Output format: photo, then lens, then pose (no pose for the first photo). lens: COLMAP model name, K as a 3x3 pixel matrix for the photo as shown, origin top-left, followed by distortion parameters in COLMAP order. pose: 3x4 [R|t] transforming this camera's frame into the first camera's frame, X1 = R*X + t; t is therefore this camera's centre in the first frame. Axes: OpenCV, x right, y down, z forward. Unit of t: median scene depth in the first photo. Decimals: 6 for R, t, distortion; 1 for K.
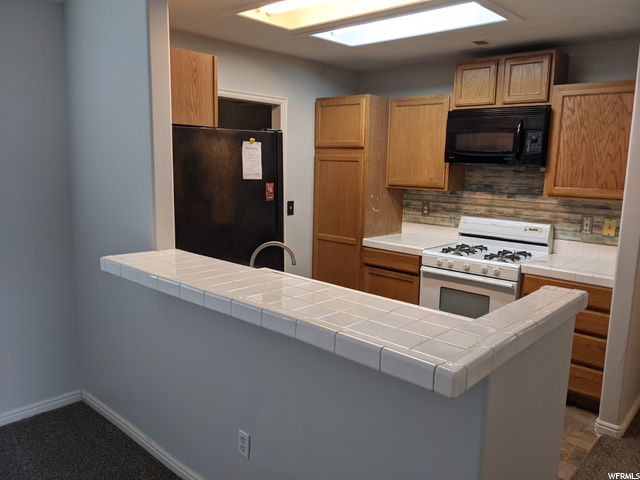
lens RADIAL K [[502.3, 0, 328.1], [0, 502.3, 233.3], [0, 0, 1]] dist [0.102383, -0.140484]
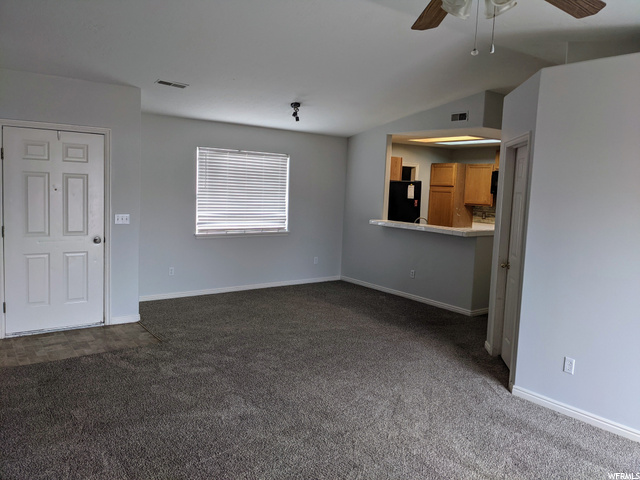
lens RADIAL K [[502.3, 0, 328.1], [0, 502.3, 233.3], [0, 0, 1]] dist [0.102383, -0.140484]
pose [[0.982257, 0.032130, -0.184769, -0.055253], [-0.042497, 0.997720, -0.052427, 0.181675], [0.182663, 0.059349, 0.981383, -1.311362]]
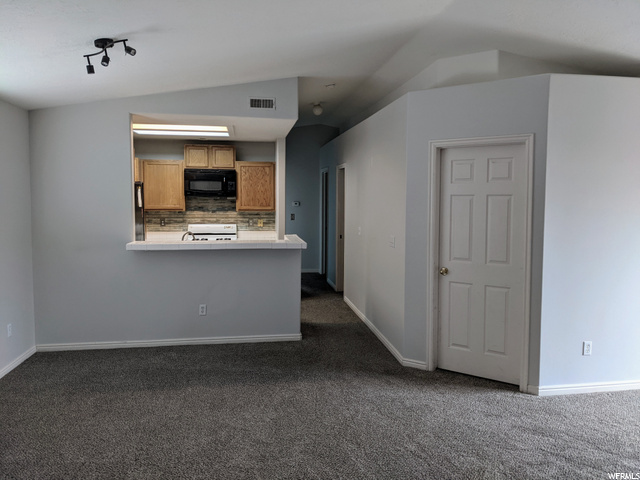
lens RADIAL K [[502.3, 0, 328.1], [0, 502.3, 233.3], [0, 0, 1]] dist [0.102383, -0.140484]
pose [[0.623573, -0.081110, 0.777546, -0.902100], [0.121647, 0.992555, 0.005981, 0.051724], [-0.772243, 0.090857, 0.628797, -0.579116]]
